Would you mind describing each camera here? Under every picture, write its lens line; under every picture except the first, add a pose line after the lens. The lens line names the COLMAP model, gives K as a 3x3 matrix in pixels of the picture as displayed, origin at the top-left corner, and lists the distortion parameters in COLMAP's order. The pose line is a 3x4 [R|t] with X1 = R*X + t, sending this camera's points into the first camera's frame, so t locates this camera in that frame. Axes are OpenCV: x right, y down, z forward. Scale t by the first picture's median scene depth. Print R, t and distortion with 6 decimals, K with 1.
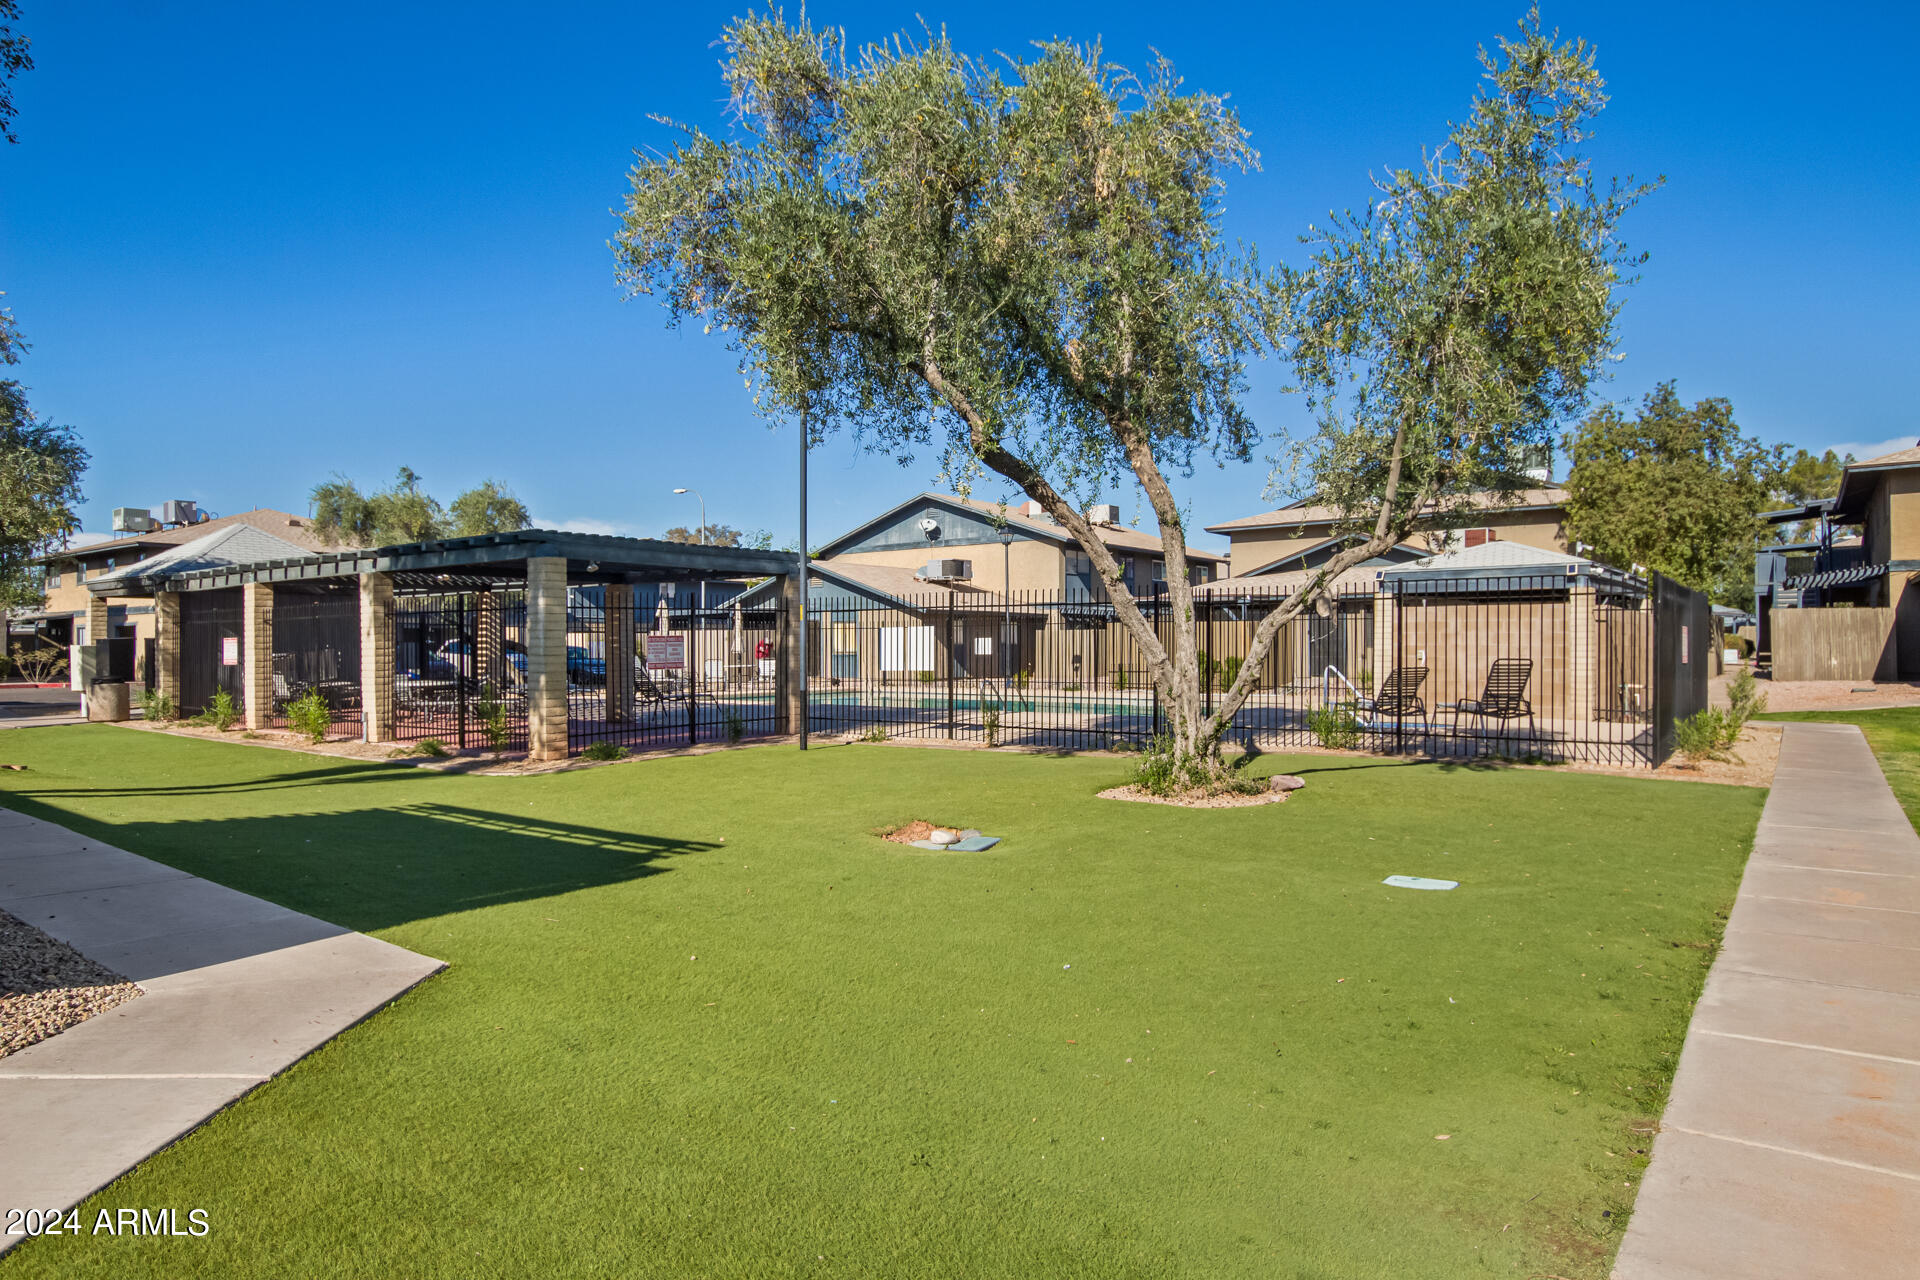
lens RADIAL K [[1153.4, 0, 960.0], [0, 1153.4, 640.0], [0, 0, 1]] dist [0.000121, -0.000006]
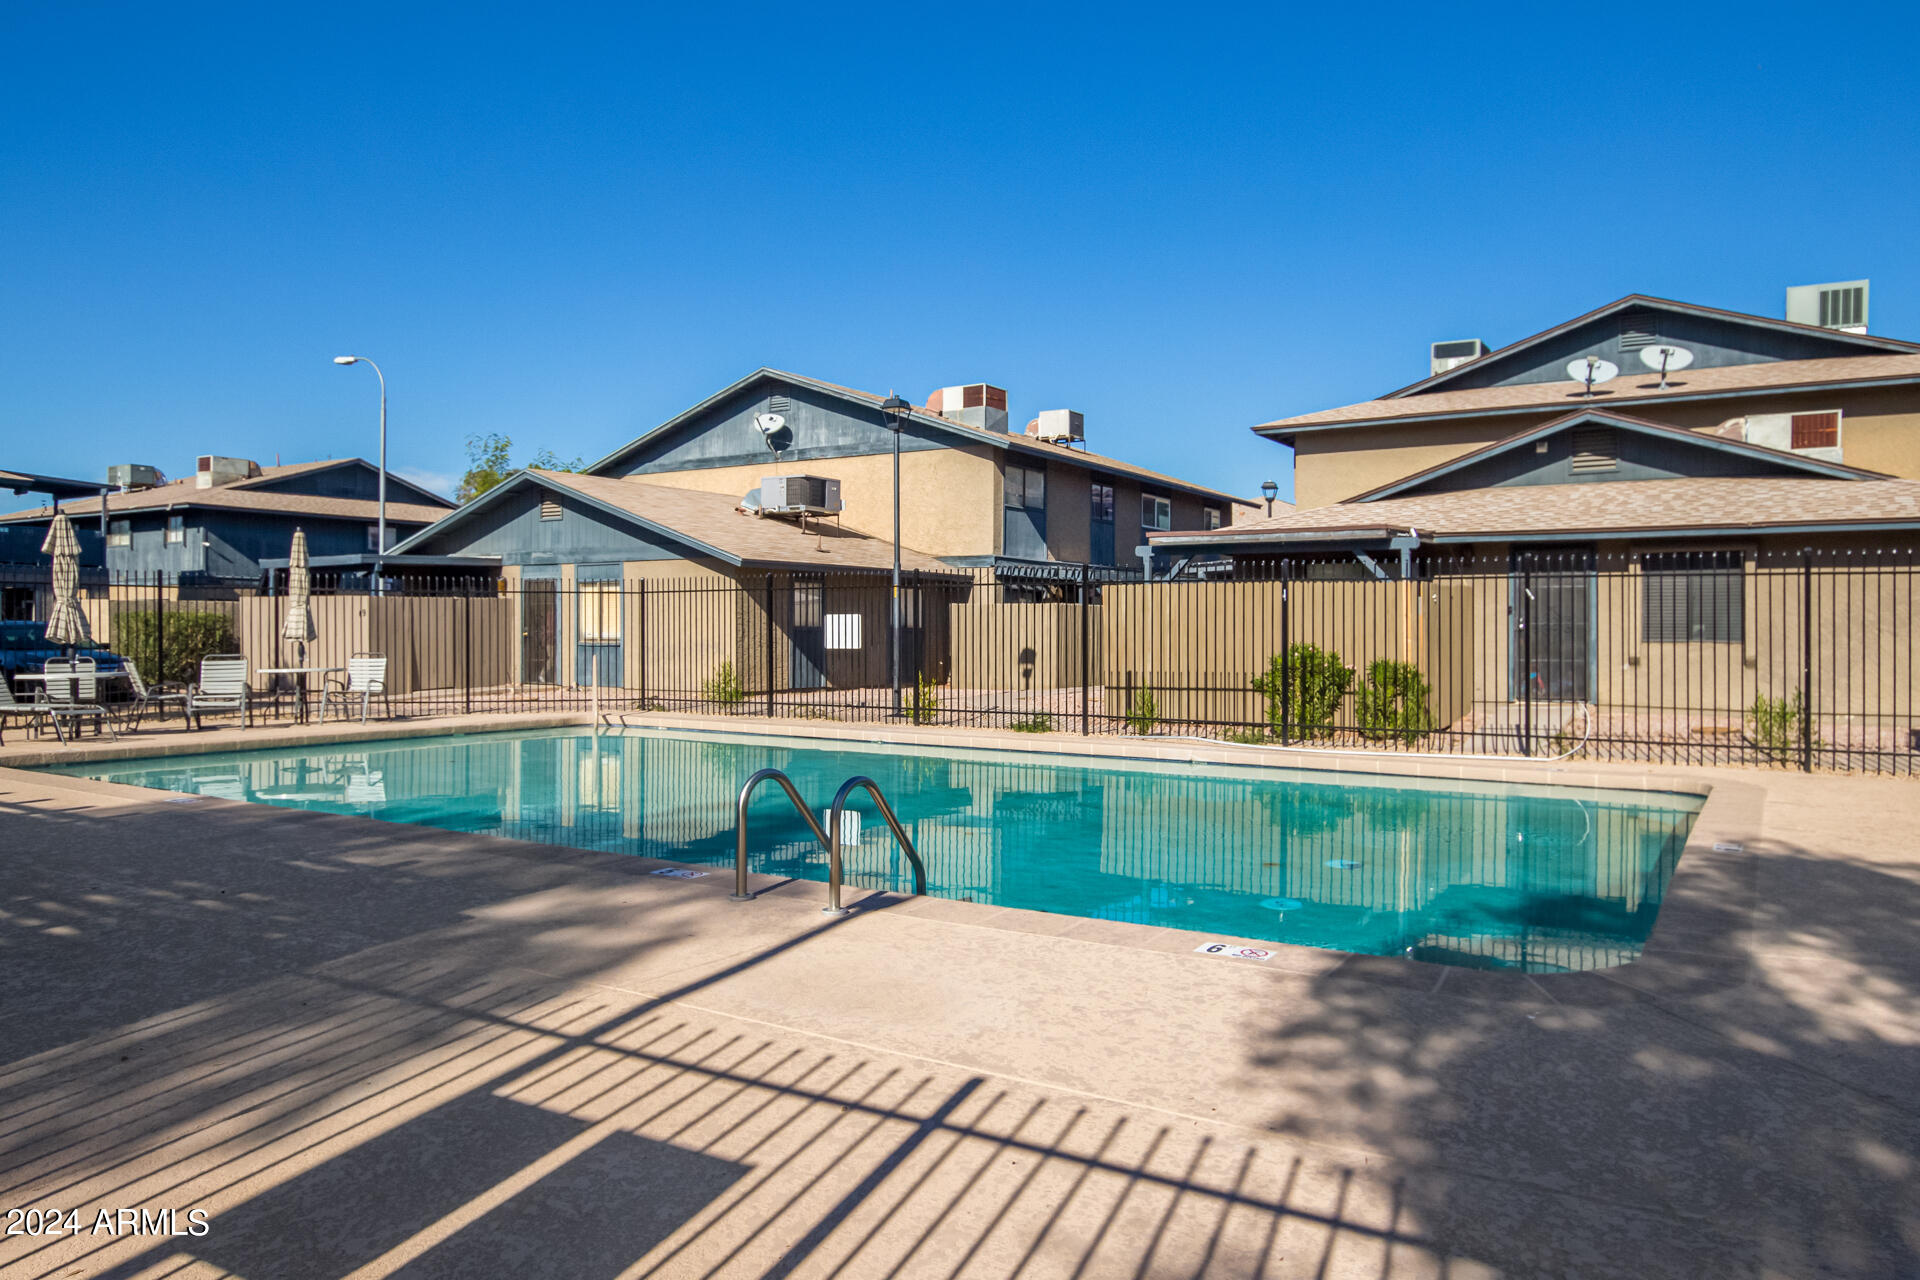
lens RADIAL K [[1206.2, 0, 960.0], [0, 1206.2, 640.0], [0, 0, 1]] dist [-0.001201, -0.000324]
pose [[0.997153, 0.009743, 0.074777, 0.025358], [-0.010742, 0.999858, 0.012961, 0.001410], [-0.074640, -0.013728, 0.997116, 0.405544]]
